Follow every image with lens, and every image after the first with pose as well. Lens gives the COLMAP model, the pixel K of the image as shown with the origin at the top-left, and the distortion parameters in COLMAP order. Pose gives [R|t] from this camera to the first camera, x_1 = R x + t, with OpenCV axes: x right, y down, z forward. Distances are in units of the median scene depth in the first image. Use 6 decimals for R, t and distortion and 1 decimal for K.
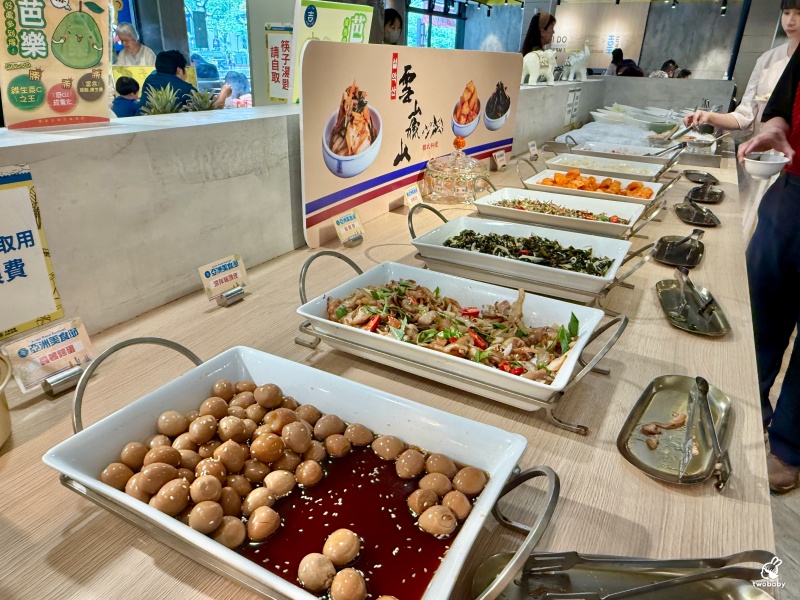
lens RADIAL K [[556.1, 0, 401.3], [0, 556.1, 301.3], [0, 0, 1]] dist [0.003402, -0.000456]
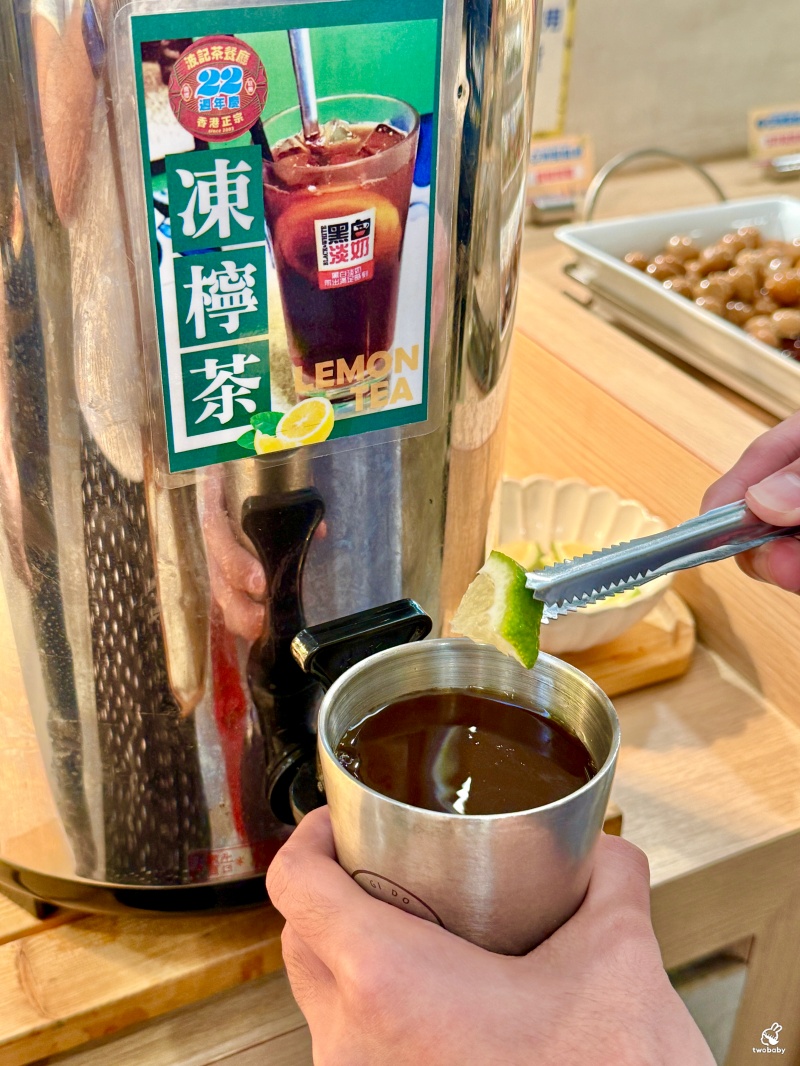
lens RADIAL K [[1342.1, 0, 399.2], [0, 1342.1, 533.1], [0, 0, 1]] dist [0.020102, 0.000000]
pose [[0.822905, 0.289157, -0.489097, 0.258895], [-0.224047, 0.956204, 0.188354, 0.259540], [0.522140, -0.045417, 0.851650, -0.710562]]
